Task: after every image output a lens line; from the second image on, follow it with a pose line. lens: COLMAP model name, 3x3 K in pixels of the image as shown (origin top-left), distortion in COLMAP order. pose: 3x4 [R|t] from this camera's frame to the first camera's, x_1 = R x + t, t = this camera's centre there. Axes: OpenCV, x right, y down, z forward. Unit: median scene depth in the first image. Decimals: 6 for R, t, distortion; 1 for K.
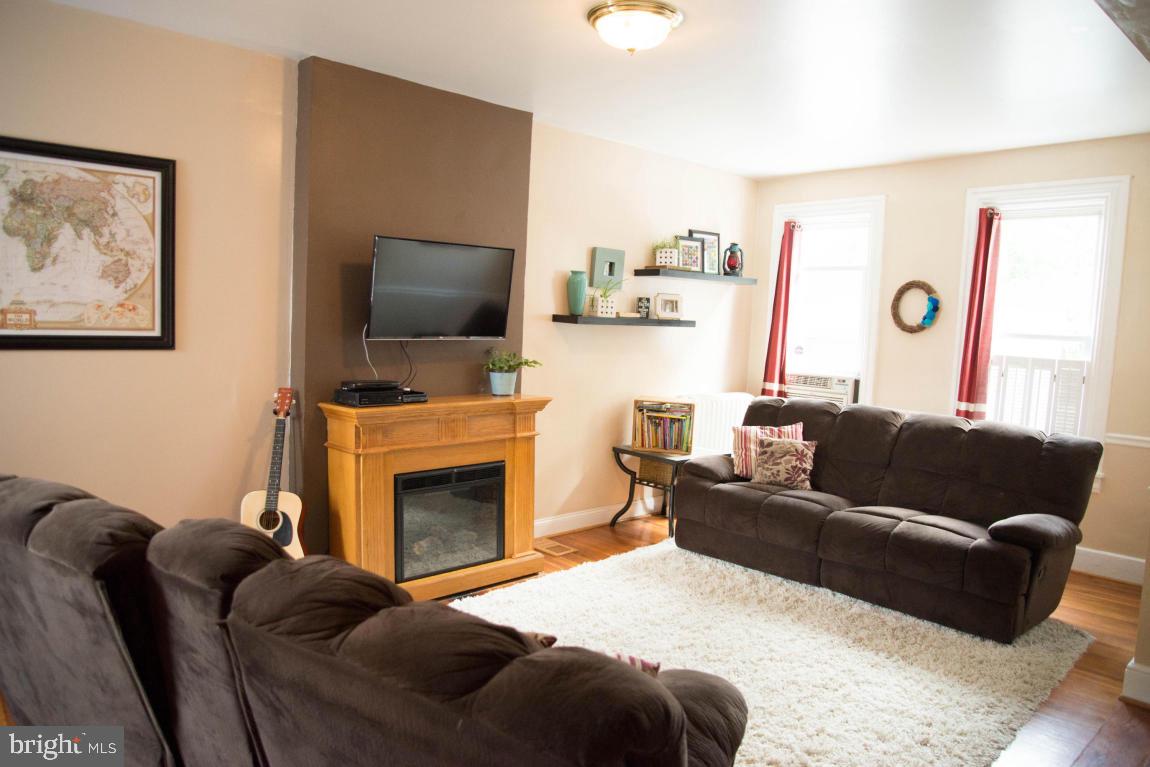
lens RADIAL K [[796.1, 0, 575.0], [0, 796.1, 383.5], [0, 0, 1]] dist [-0.078840, 0.030131]
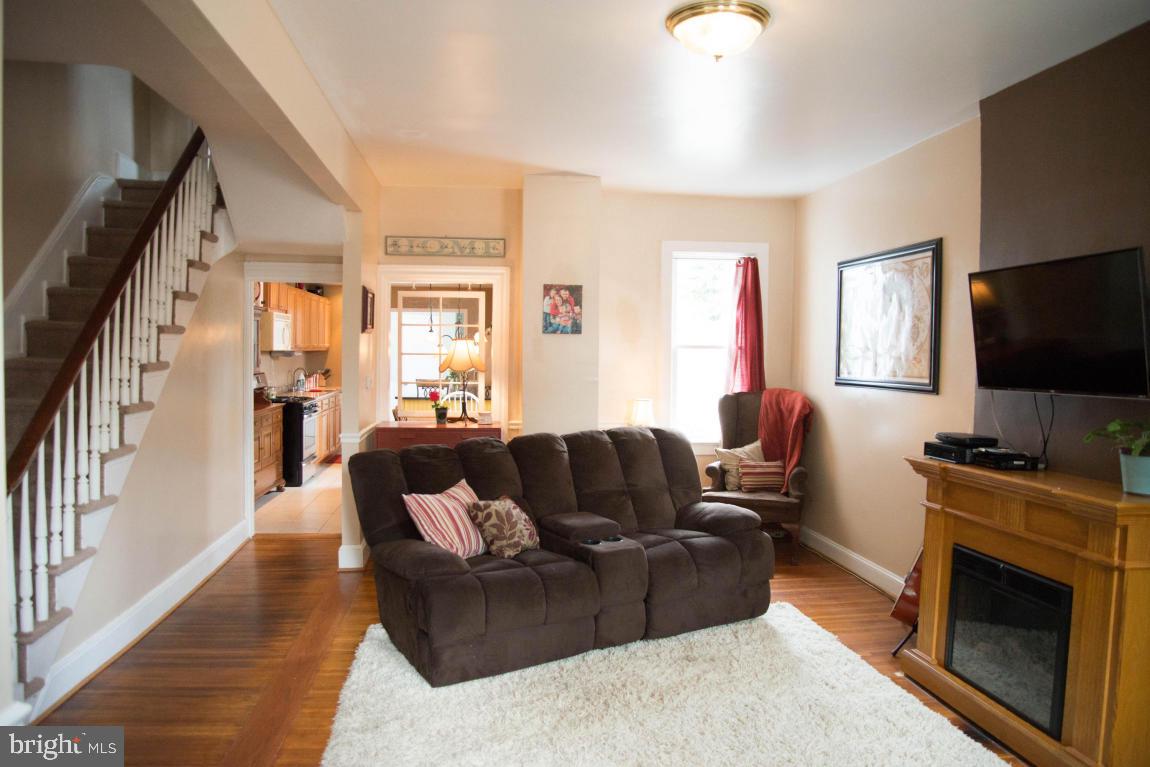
lens RADIAL K [[796.1, 0, 575.0], [0, 796.1, 383.5], [0, 0, 1]] dist [-0.078840, 0.030131]
pose [[-0.570623, -0.018576, -0.821002, 0.650837], [-0.112135, 0.992142, 0.055489, -0.054046], [0.813520, 0.123727, -0.568222, 1.018923]]
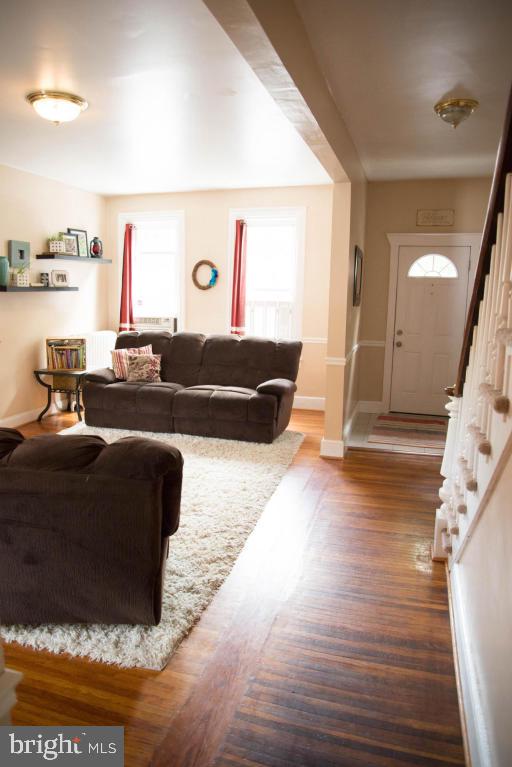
lens RADIAL K [[531.0, 0, 256.0], [0, 531.0, 383.5], [0, 0, 1]] dist [-0.078840, 0.030131]
pose [[0.855904, -0.116287, 0.503891, -0.105471], [0.062624, 0.990525, 0.122220, 0.006914], [-0.513329, -0.073053, 0.855077, -0.106194]]
